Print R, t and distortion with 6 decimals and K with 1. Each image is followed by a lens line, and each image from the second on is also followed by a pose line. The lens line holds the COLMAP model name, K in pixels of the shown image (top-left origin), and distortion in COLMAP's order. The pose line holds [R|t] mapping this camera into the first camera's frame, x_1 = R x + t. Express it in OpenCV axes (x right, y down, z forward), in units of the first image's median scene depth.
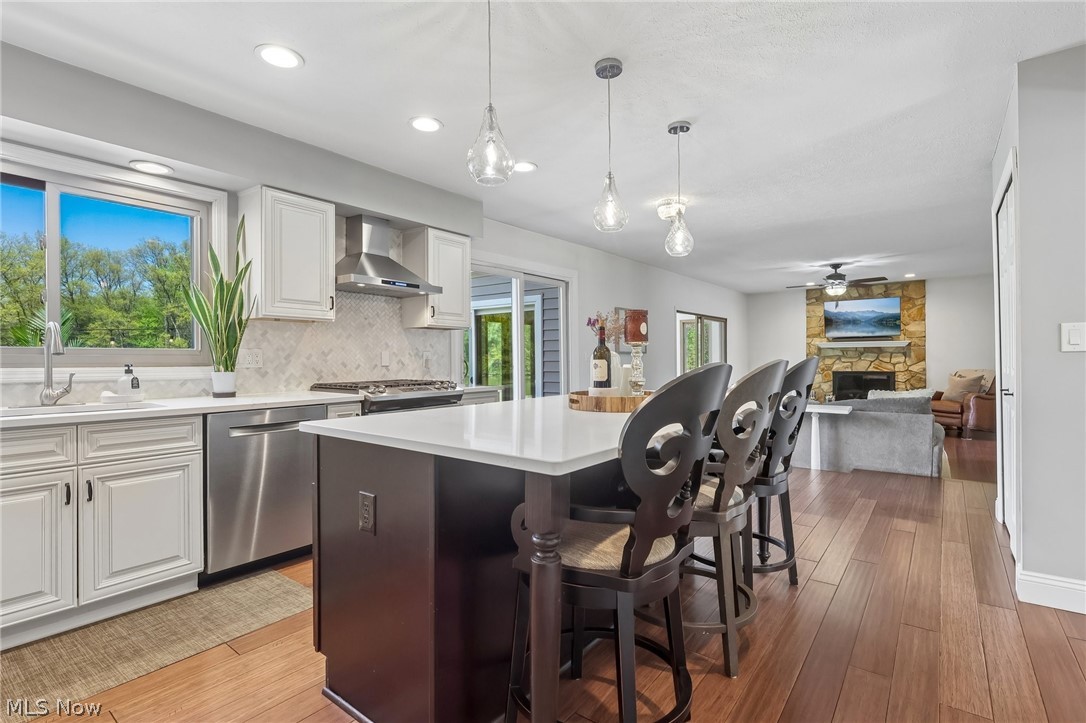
lens RADIAL K [[522.5, 0, 550.8], [0, 522.5, 365.7], [0, 0, 1]] dist [0.005016, -0.001045]
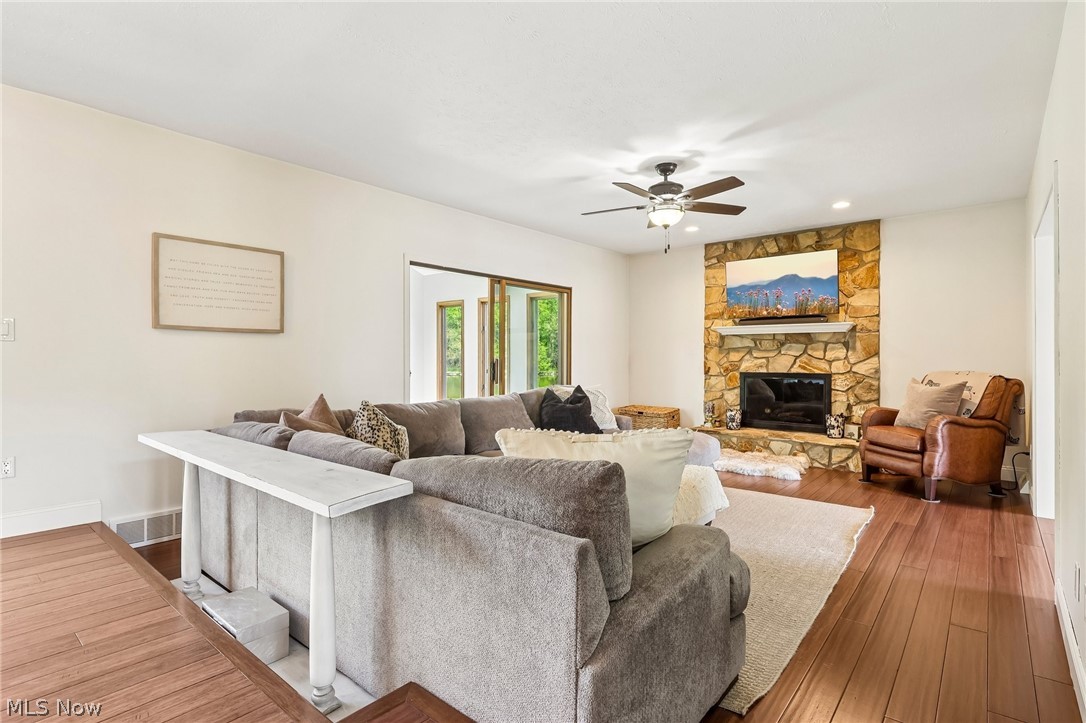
lens RADIAL K [[522.5, 0, 563.2], [0, 522.5, 365.5], [0, 0, 1]] dist [0.005016, -0.001045]
pose [[0.999021, 0.010056, -0.043069, 0.376874], [-0.010023, 0.999949, 0.000980, 0.004441], [0.043077, -0.000547, 0.999072, 0.385129]]
